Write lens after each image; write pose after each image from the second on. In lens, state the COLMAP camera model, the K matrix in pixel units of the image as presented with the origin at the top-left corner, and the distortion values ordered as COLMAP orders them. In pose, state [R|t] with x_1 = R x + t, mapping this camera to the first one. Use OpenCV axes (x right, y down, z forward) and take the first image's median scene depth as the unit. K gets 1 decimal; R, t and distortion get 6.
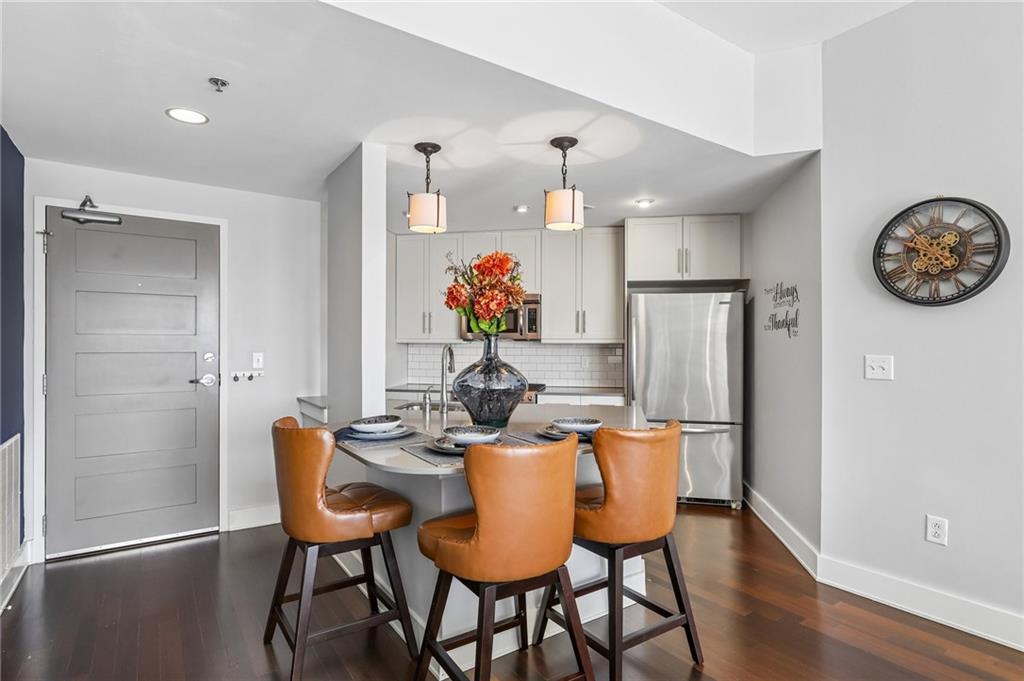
lens RADIAL K [[534.7, 0, 512.2], [0, 534.7, 343.0], [0, 0, 1]] dist [0.000542, 0.000956]
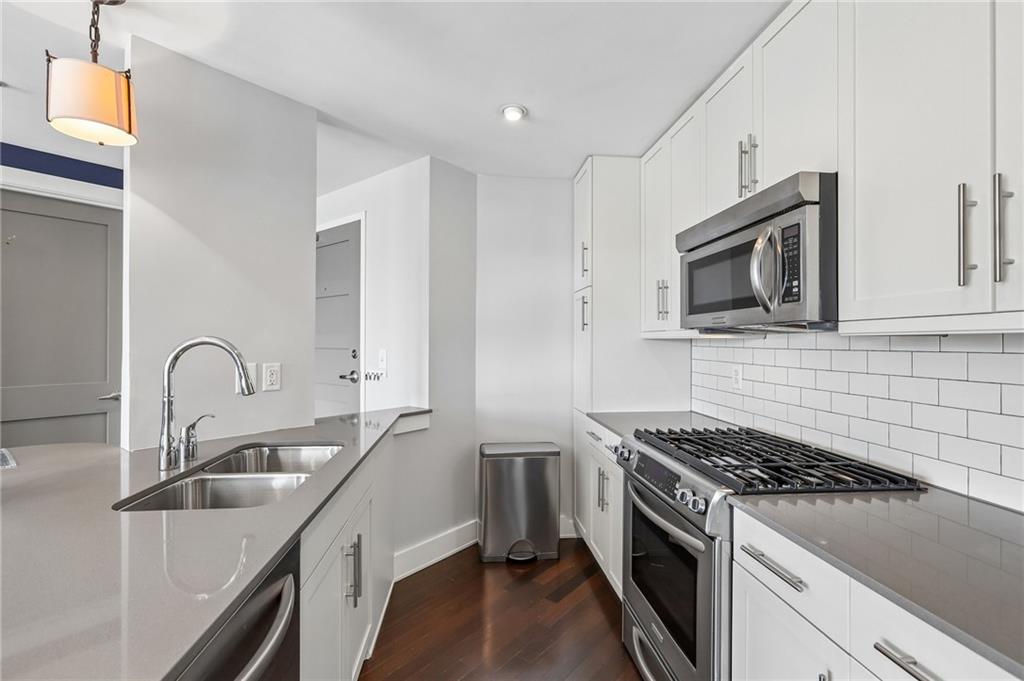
lens RADIAL K [[464.9, 0, 508.6], [0, 464.9, 338.4], [0, 0, 1]] dist [0.003300, 0.000013]
pose [[0.229563, -0.010121, -0.973241, 0.320800], [0.002743, 0.999949, -0.009752, 0.005233], [0.973290, -0.000430, 0.229579, 0.931362]]
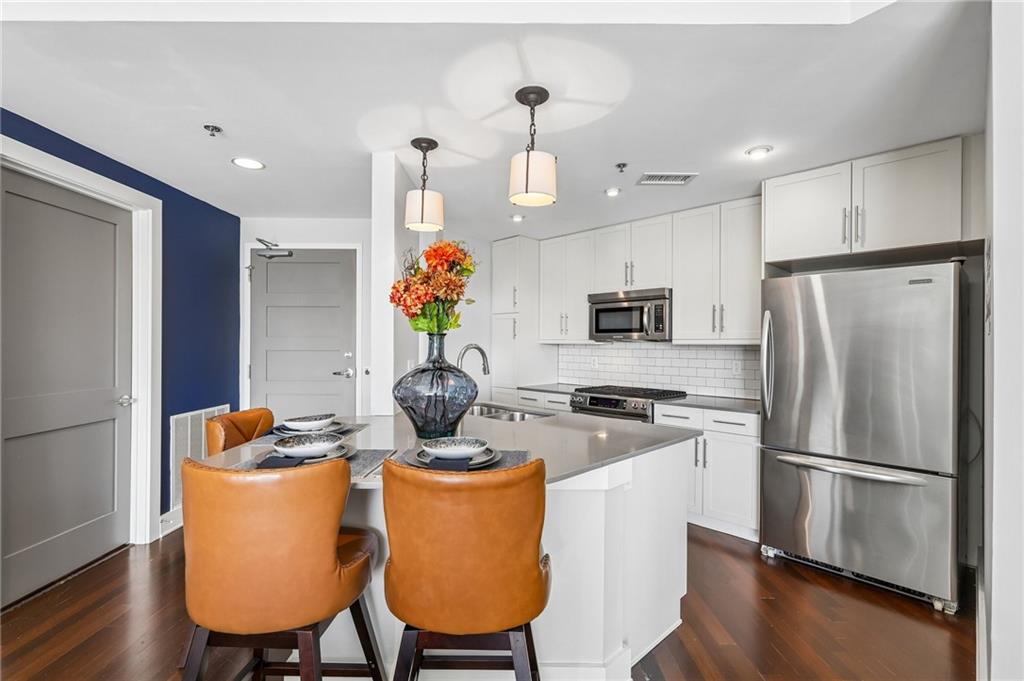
lens RADIAL K [[464.9, 0, 514.8], [0, 464.9, 343.7], [0, 0, 1]] dist [0.003300, 0.000013]
pose [[0.819463, 0.001729, -0.573130, 0.338335], [-0.002500, 0.999997, -0.000559, 0.000626], [0.573127, 0.001891, 0.819464, 0.286374]]
